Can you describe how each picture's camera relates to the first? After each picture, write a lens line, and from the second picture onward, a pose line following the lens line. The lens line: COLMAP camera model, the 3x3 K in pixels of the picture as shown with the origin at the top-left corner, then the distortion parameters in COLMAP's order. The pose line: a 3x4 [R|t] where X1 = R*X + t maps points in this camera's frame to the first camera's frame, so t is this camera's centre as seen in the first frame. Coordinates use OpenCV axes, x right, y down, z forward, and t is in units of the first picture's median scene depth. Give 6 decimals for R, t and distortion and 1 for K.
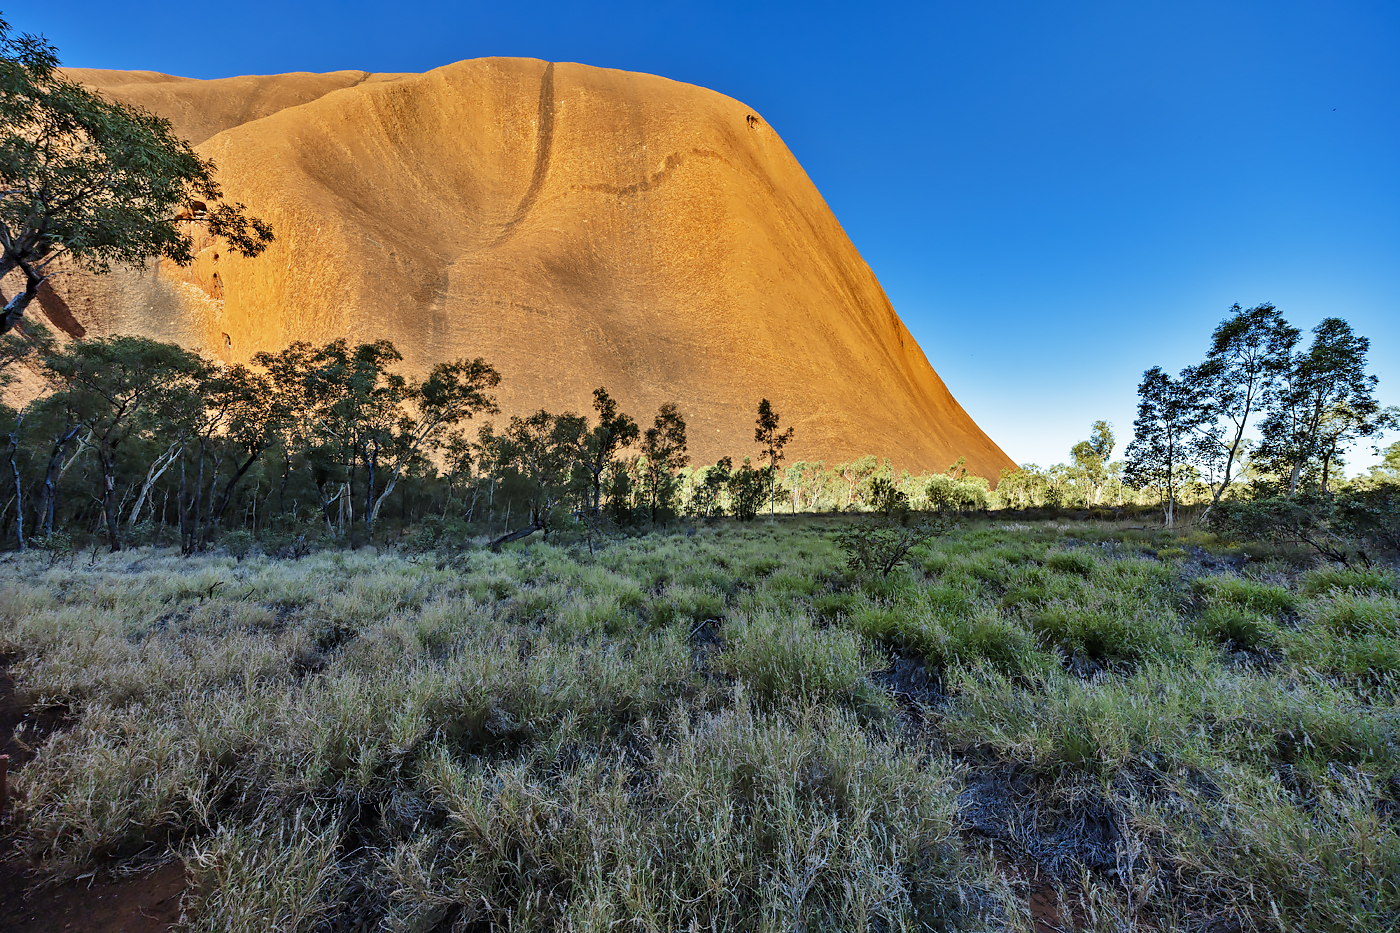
lens RADIAL K [[507.2, 0, 697.5], [0, 507.2, 467.3], [0, 0, 1]] dist [-0.001186, -0.000066]
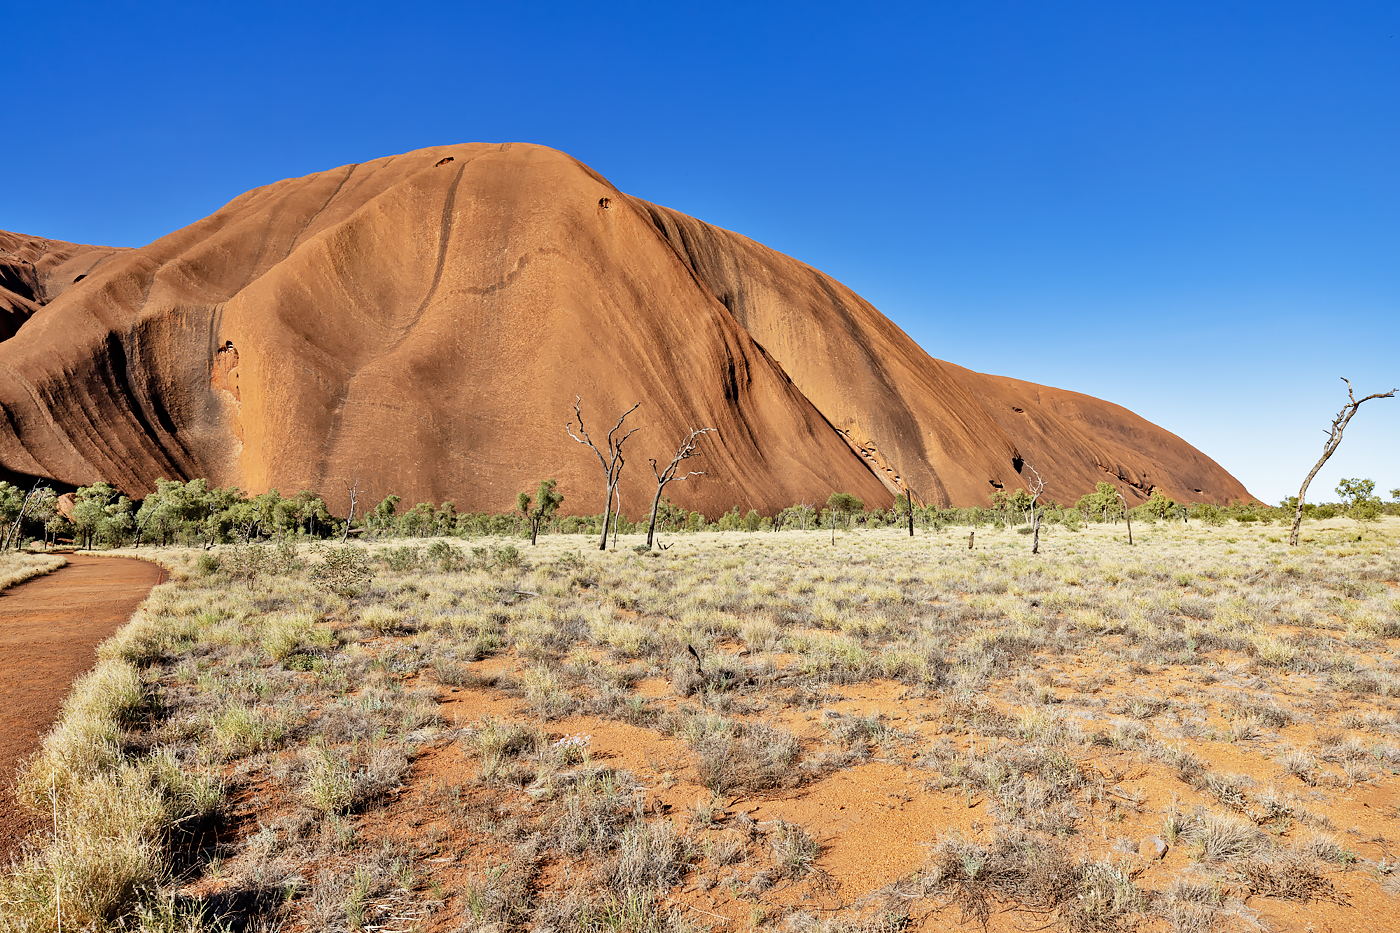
lens RADIAL K [[777.3, 0, 701.7], [0, 777.3, 467.5], [0, 0, 1]] dist [0.004518, 0.000292]
pose [[0.955467, -0.016799, -0.294619, 1.020030], [0.020538, 0.999743, 0.009600, -0.097858], [0.294382, -0.015223, 0.955567, -0.808157]]
